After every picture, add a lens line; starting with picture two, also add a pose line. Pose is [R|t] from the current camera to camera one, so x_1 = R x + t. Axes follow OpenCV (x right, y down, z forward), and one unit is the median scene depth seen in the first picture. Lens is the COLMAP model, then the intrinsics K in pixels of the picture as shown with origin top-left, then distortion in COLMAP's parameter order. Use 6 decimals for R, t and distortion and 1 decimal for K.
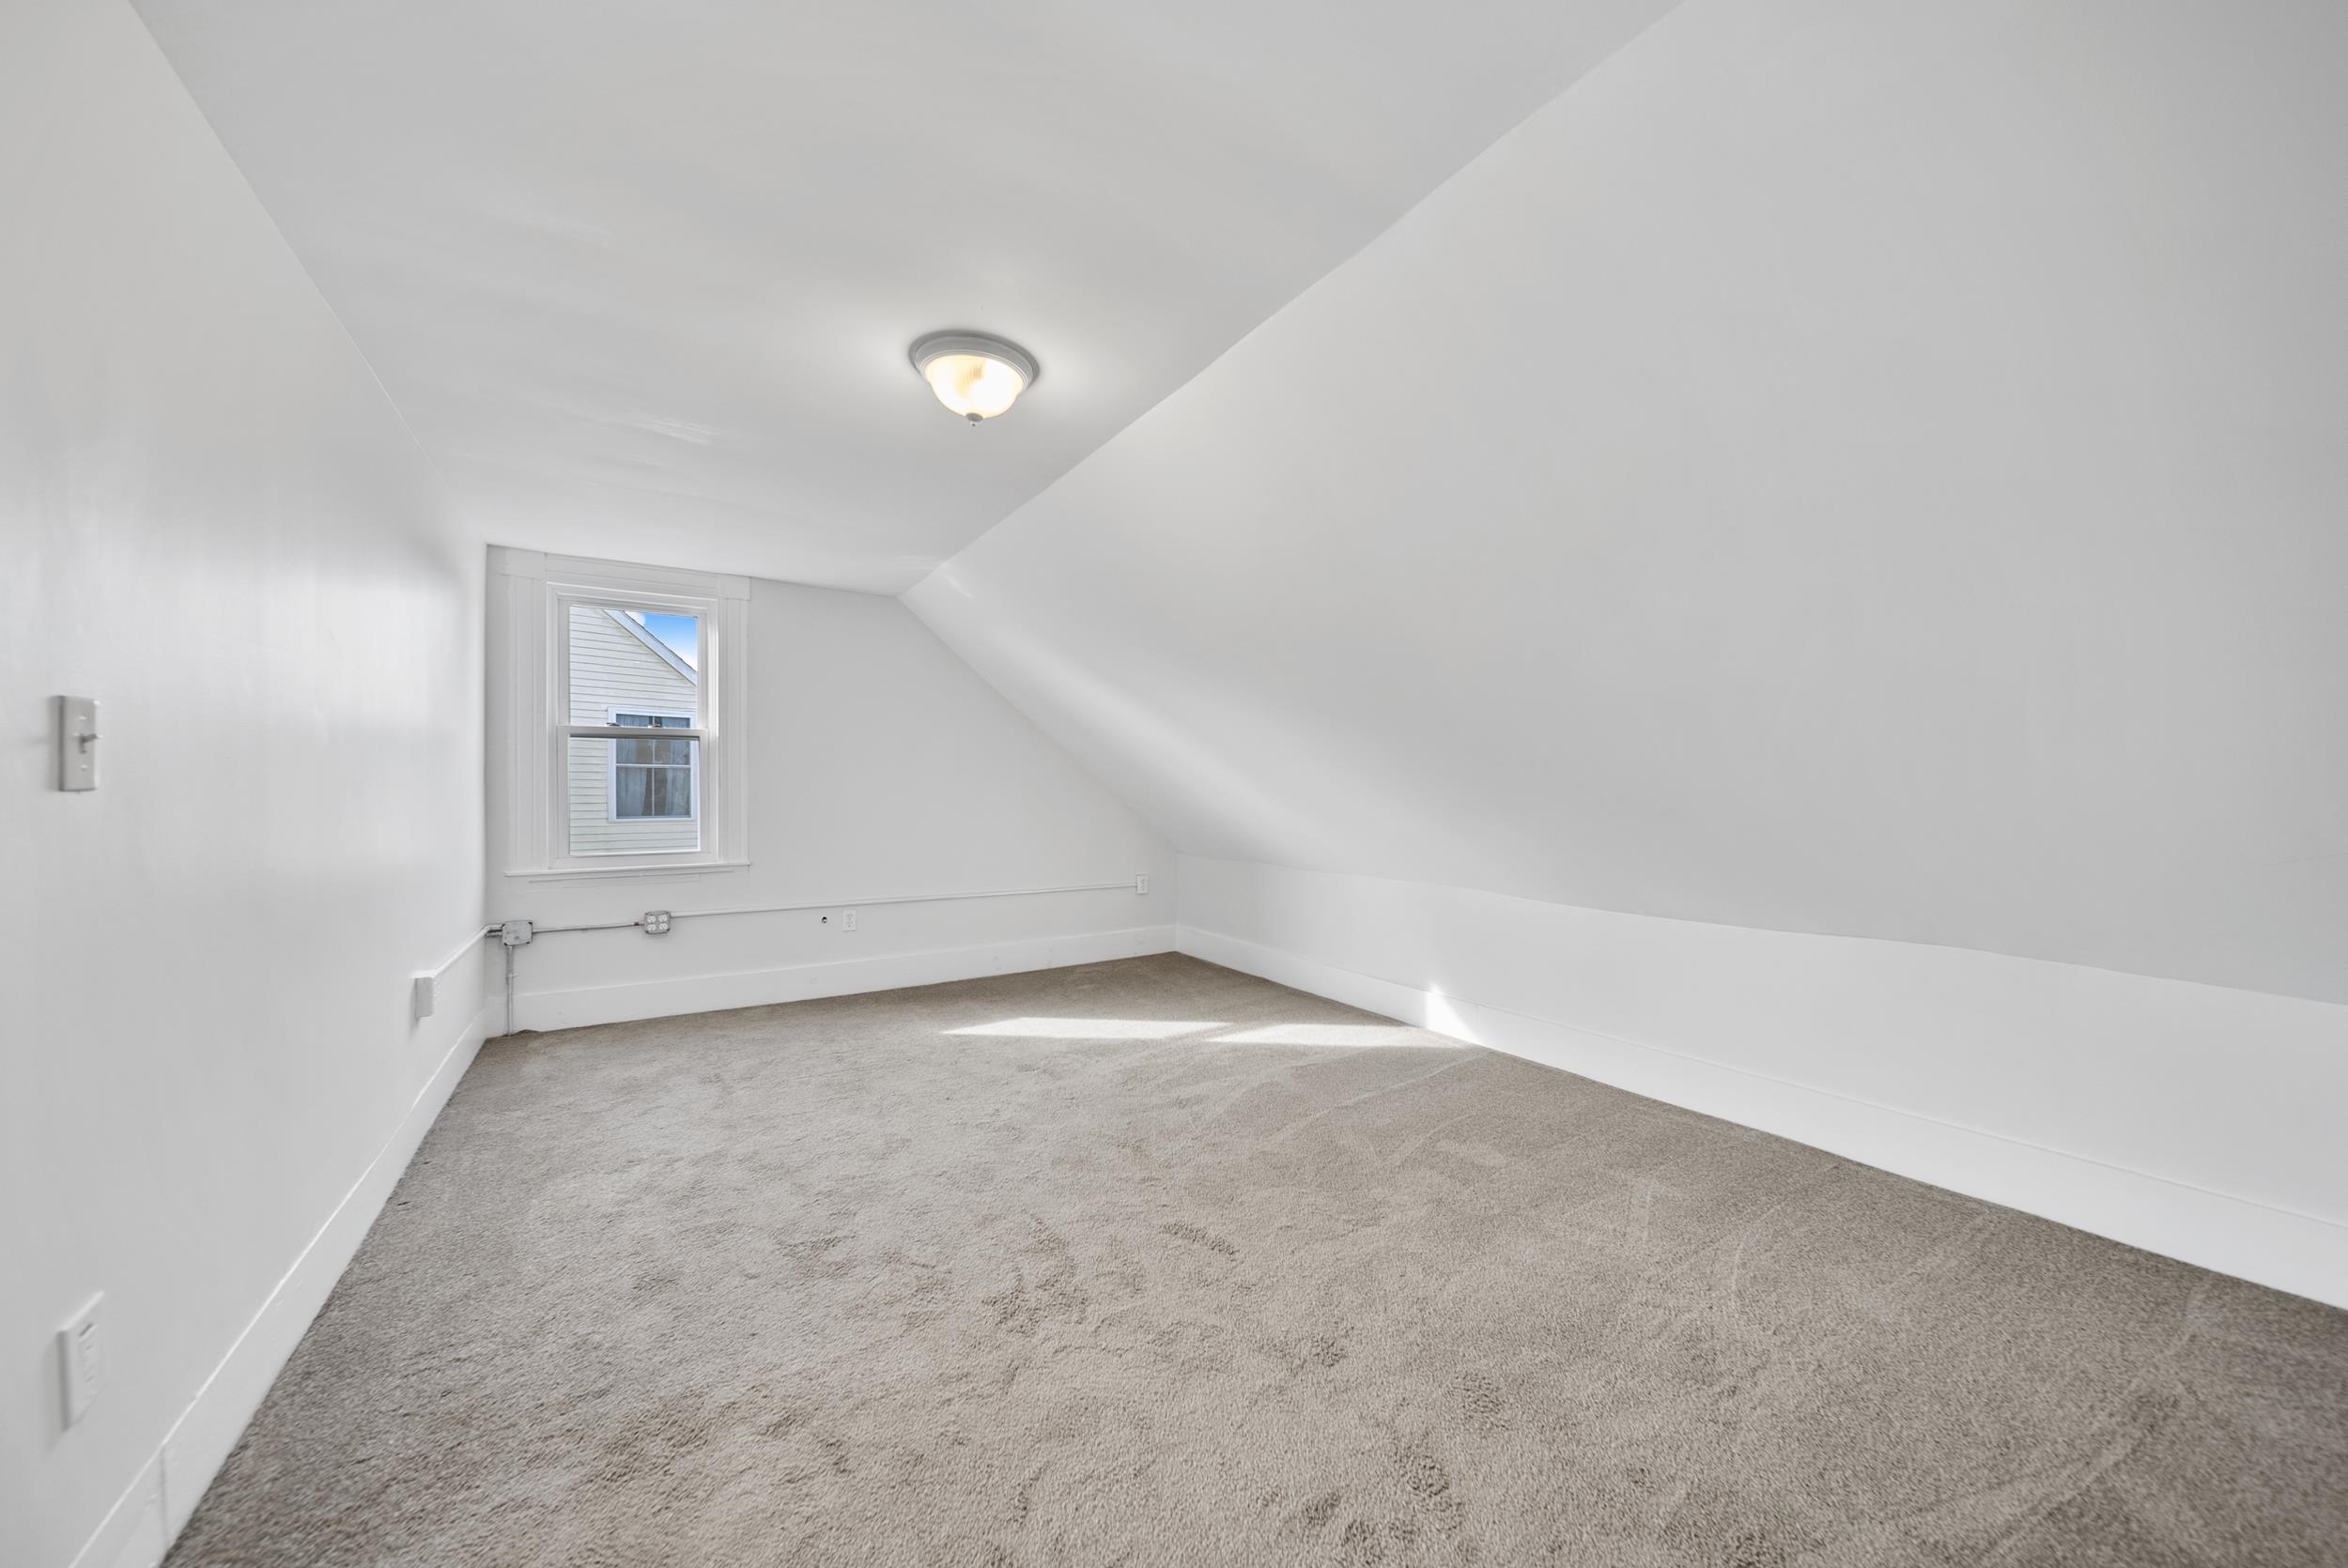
lens RADIAL K [[847.6, 0, 1173.6], [0, 847.6, 793.3], [0, 0, 1]] dist [-0.000005, -0.000077]
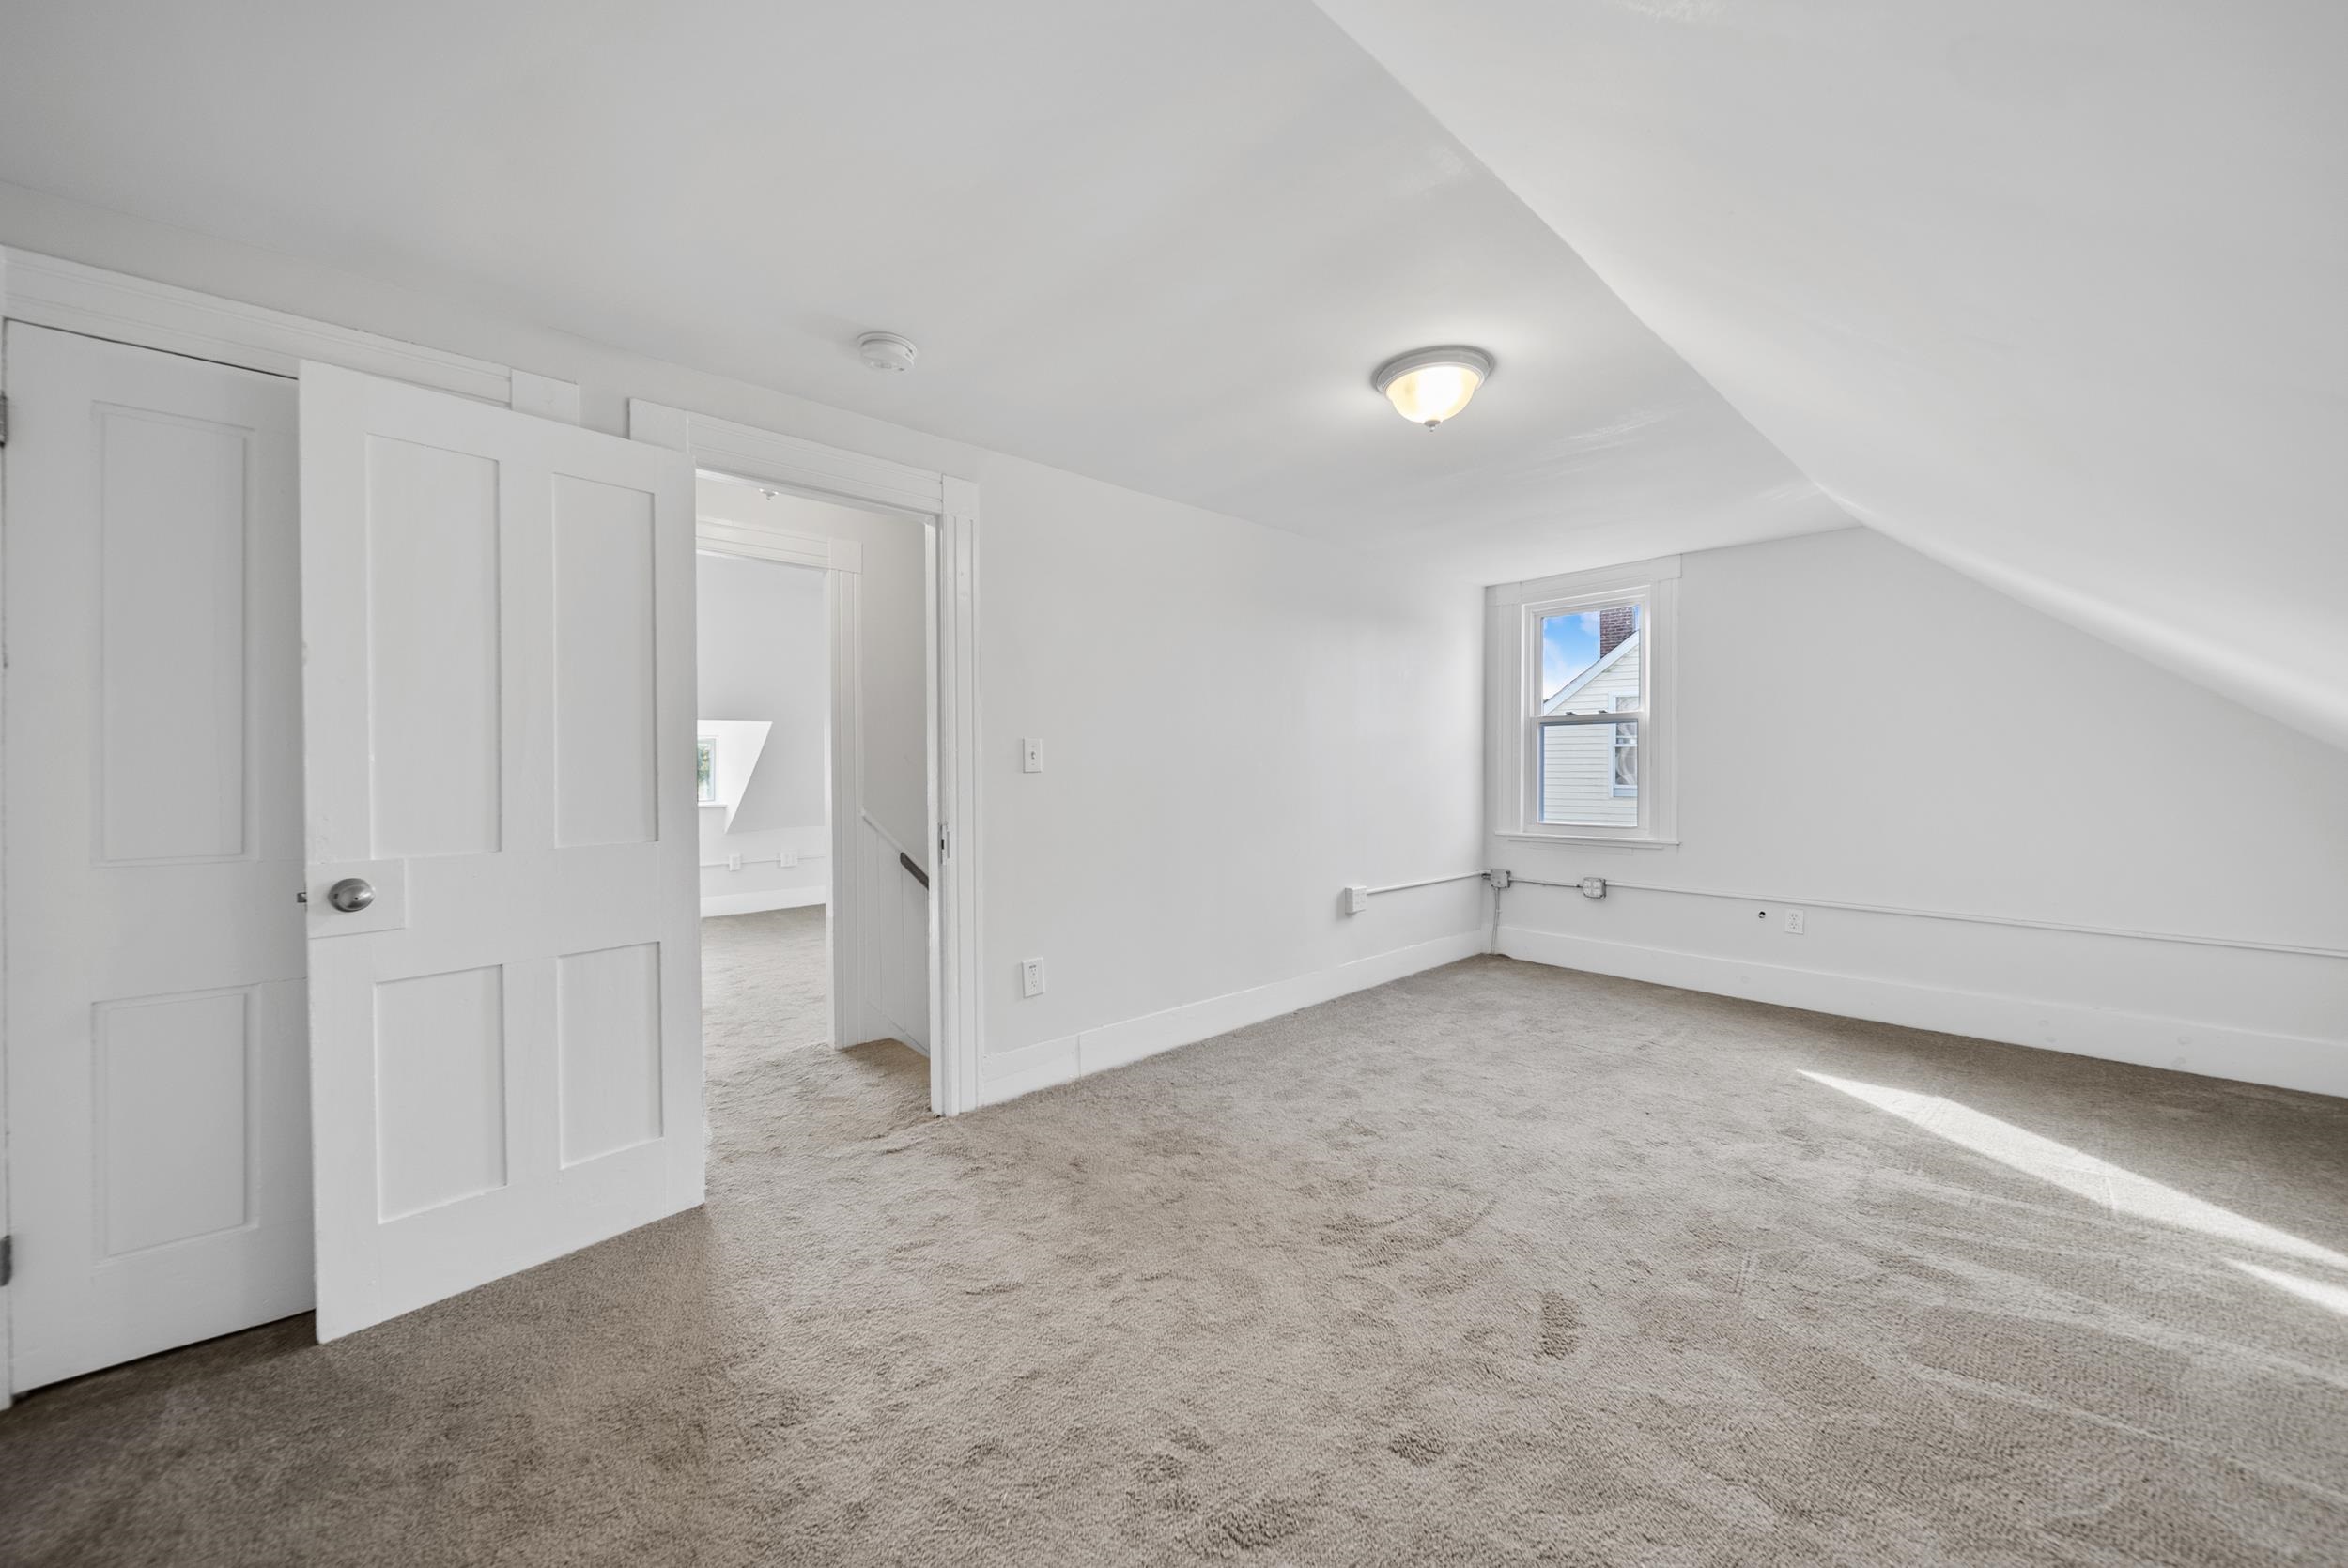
lens RADIAL K [[843.1, 0, 1160.3], [0, 843.1, 778.7], [0, 0, 1]] dist [-0.000098, -0.000288]
pose [[0.157506, 0.011412, -0.987452, 0.611364], [-0.000412, 0.999934, 0.011490, -0.006378], [0.987518, -0.001403, 0.157500, 0.396952]]
